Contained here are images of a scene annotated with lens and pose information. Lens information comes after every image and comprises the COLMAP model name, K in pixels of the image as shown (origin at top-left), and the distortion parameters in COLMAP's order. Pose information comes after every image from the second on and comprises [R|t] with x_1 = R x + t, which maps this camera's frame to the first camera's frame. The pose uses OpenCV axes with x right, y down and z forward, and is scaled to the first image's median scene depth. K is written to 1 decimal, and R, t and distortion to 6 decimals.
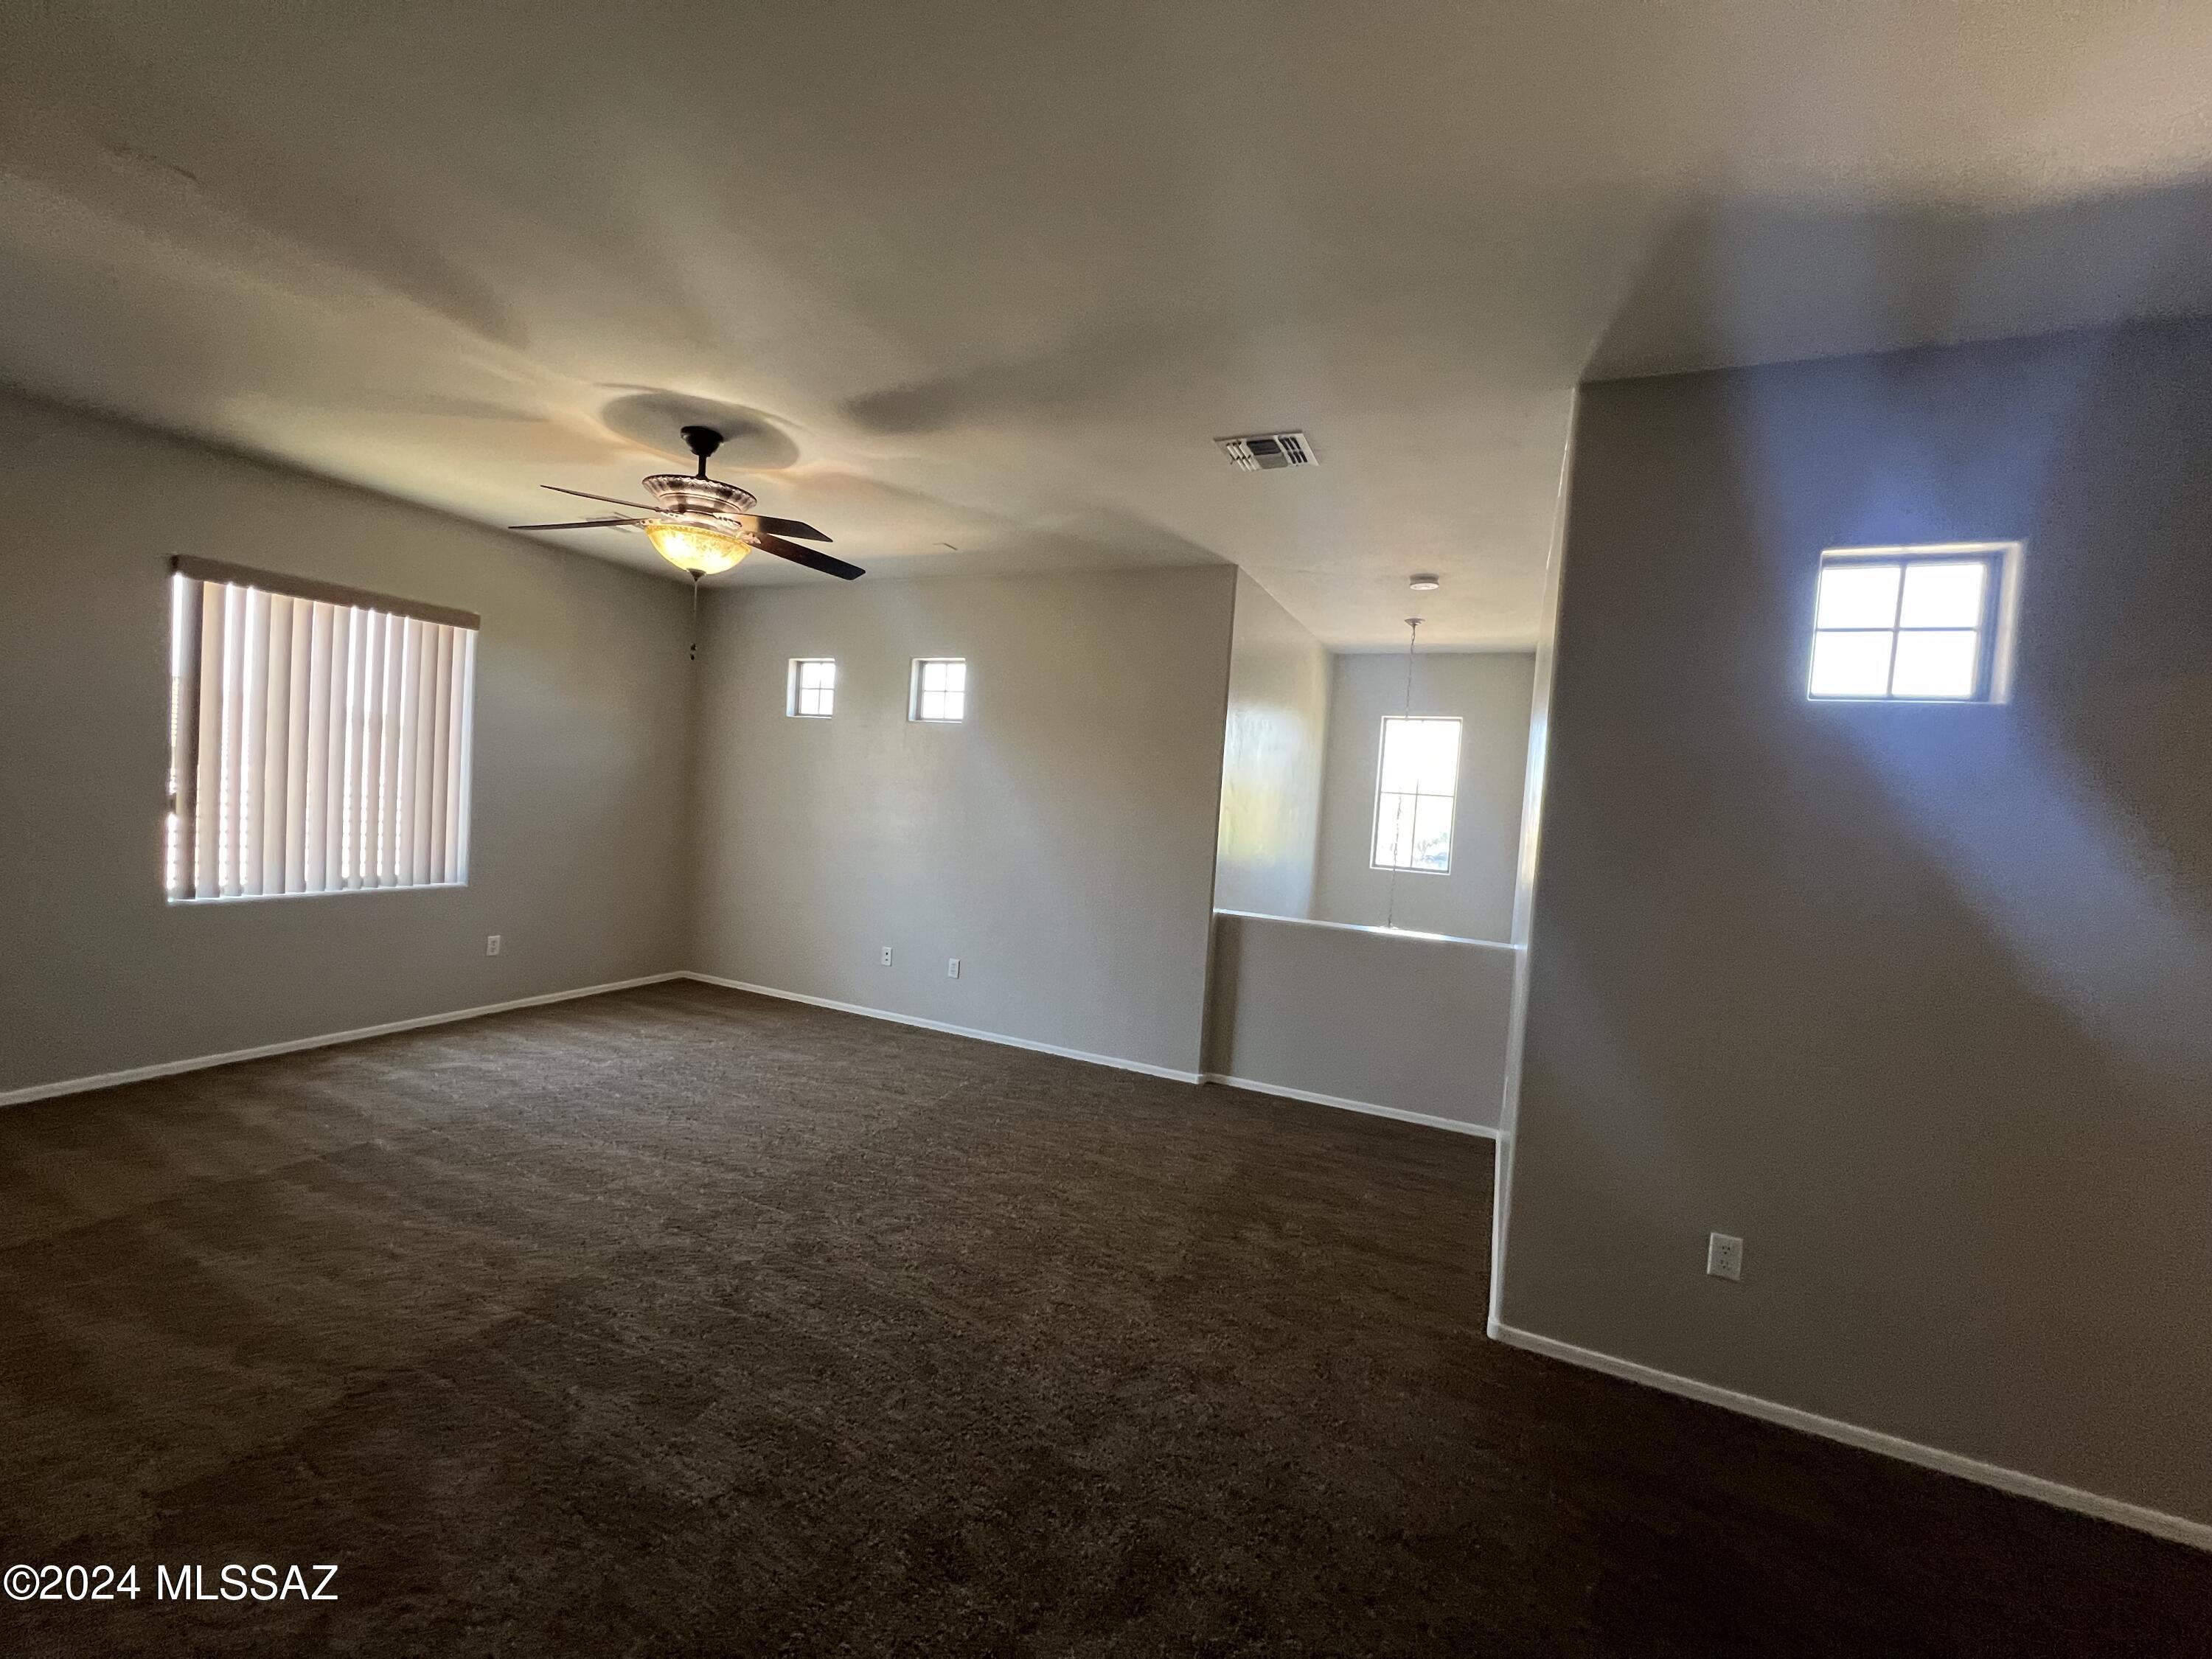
lens RADIAL K [[889.2, 0, 1108.3], [0, 889.2, 822.9], [0, 0, 1]] dist [0.000149, 0.000424]
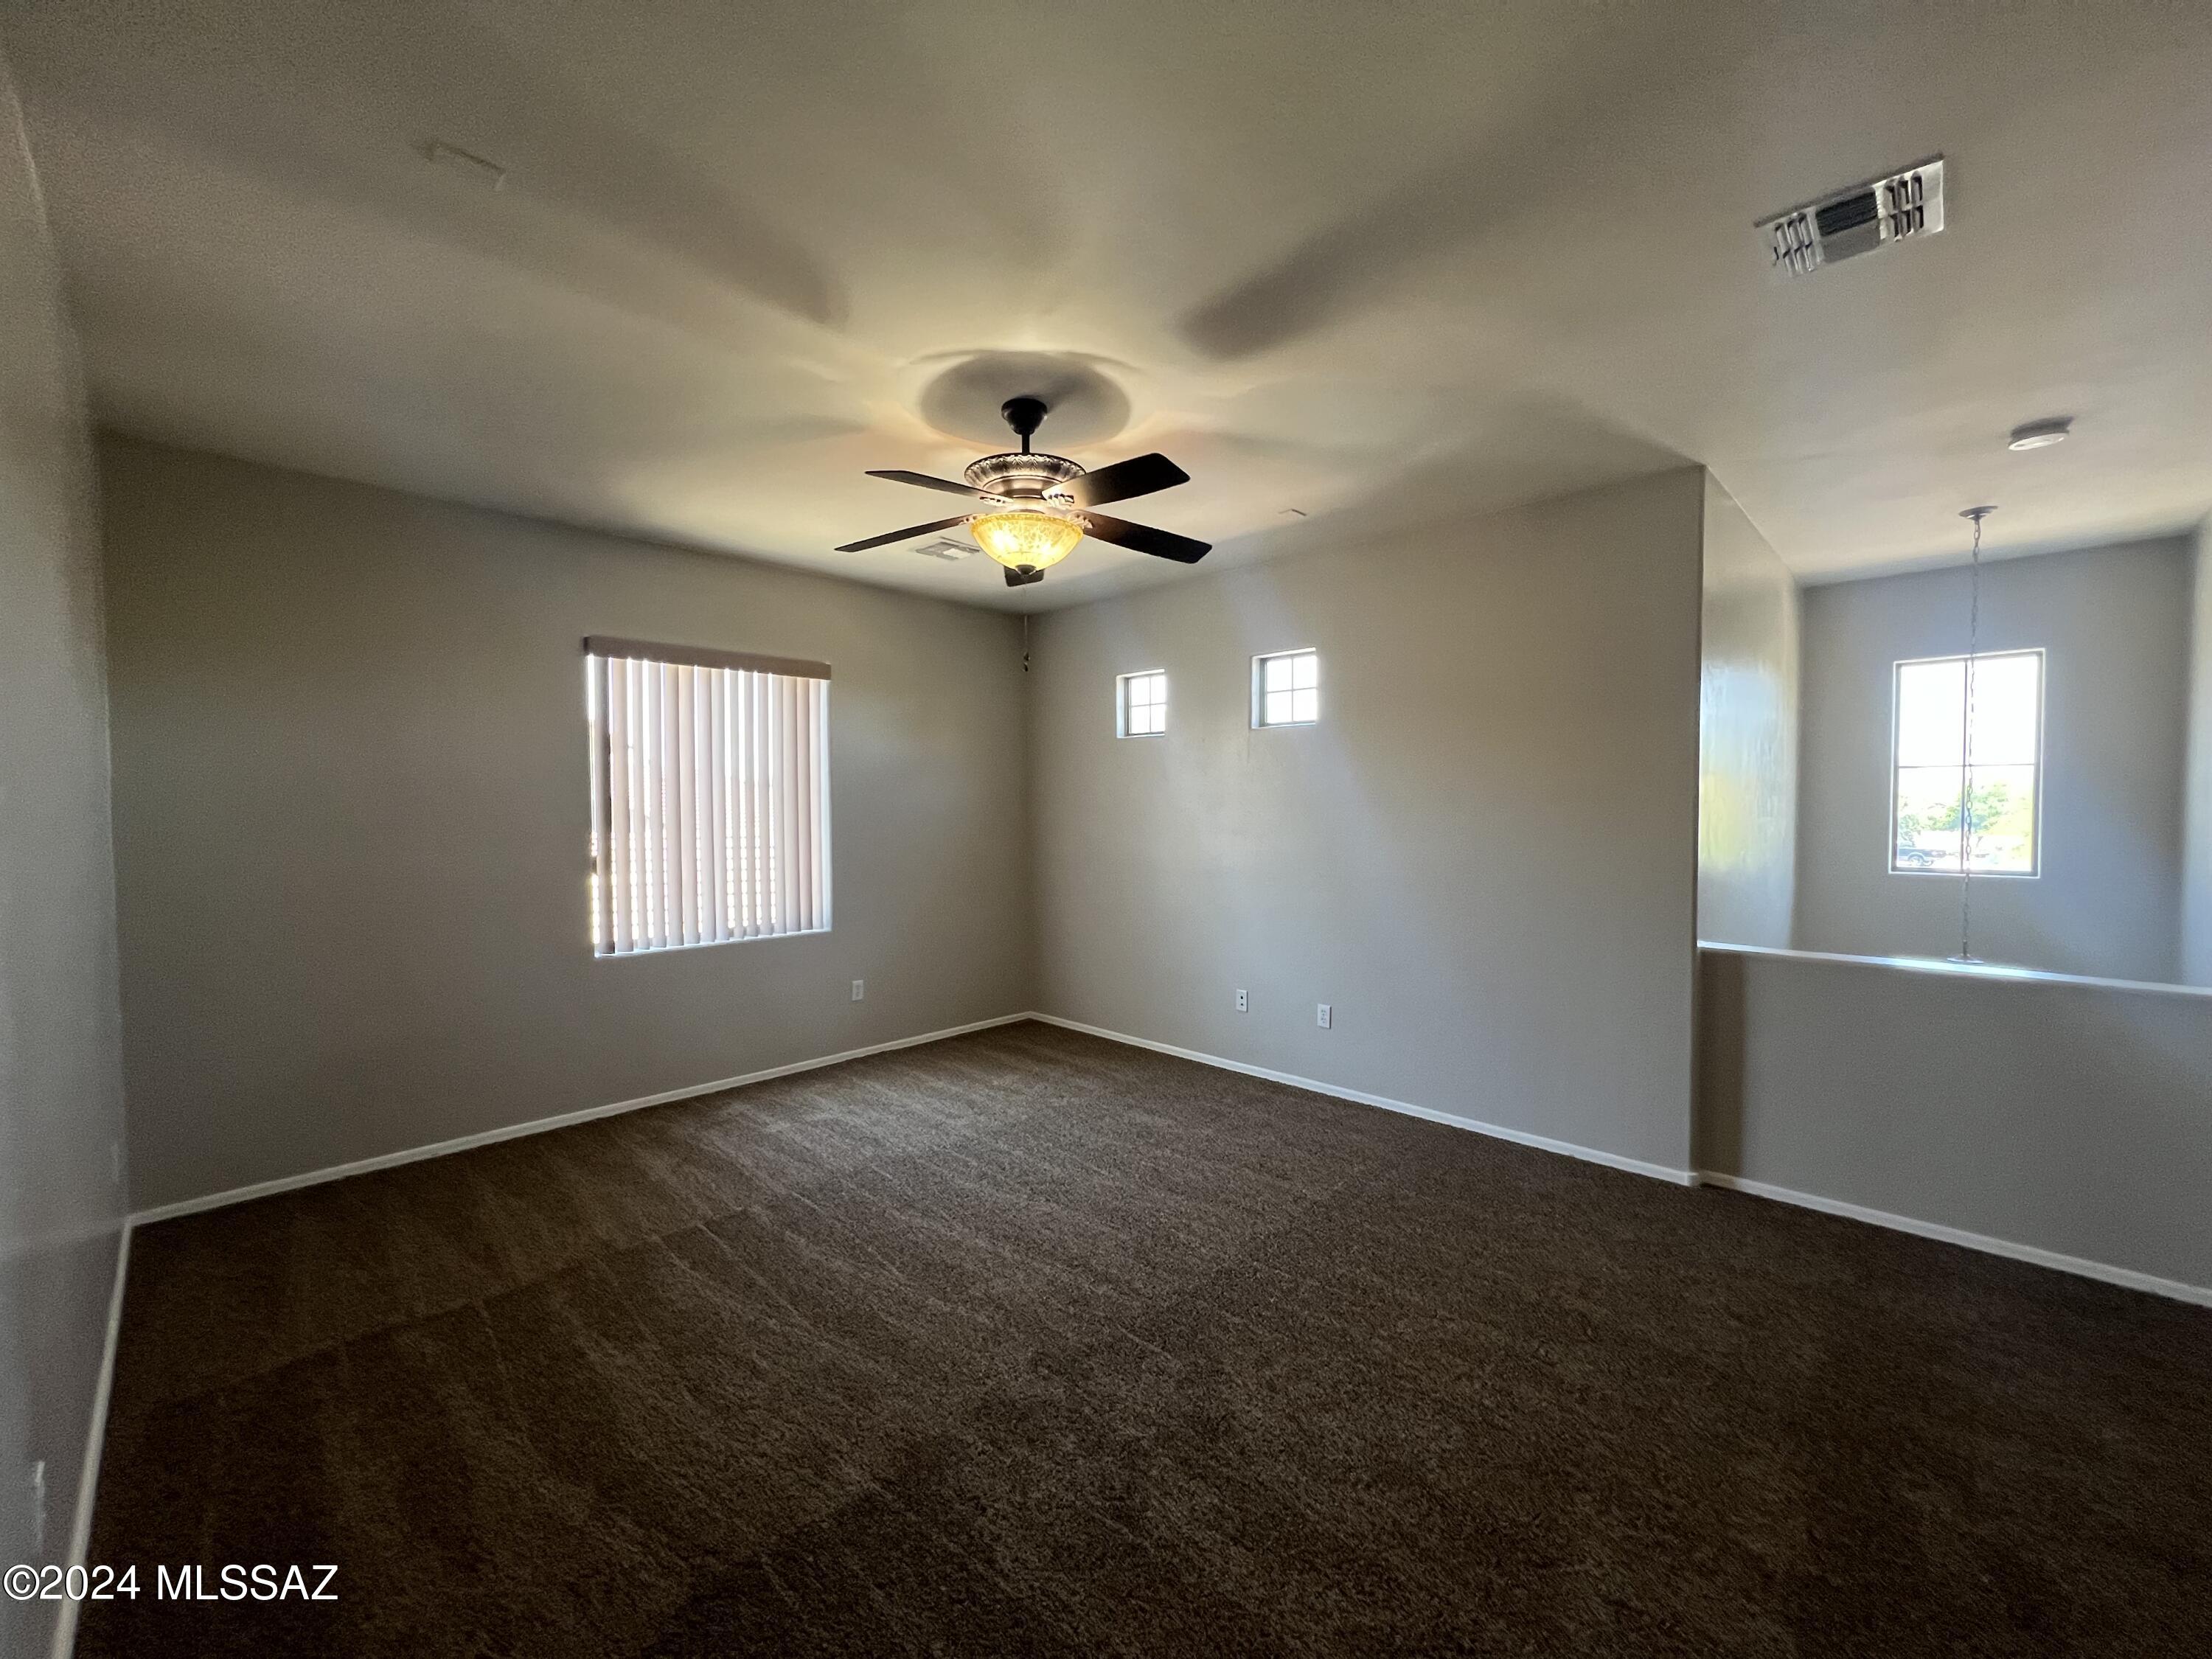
lens RADIAL K [[889.2, 0, 1109.5], [0, 889.2, 825.1], [0, 0, 1]] dist [0.000149, 0.000424]
pose [[0.940576, -0.060945, -0.334070, -0.075872], [0.054923, 0.998113, -0.027450, -0.004695], [0.335113, 0.007471, 0.942148, 0.145917]]
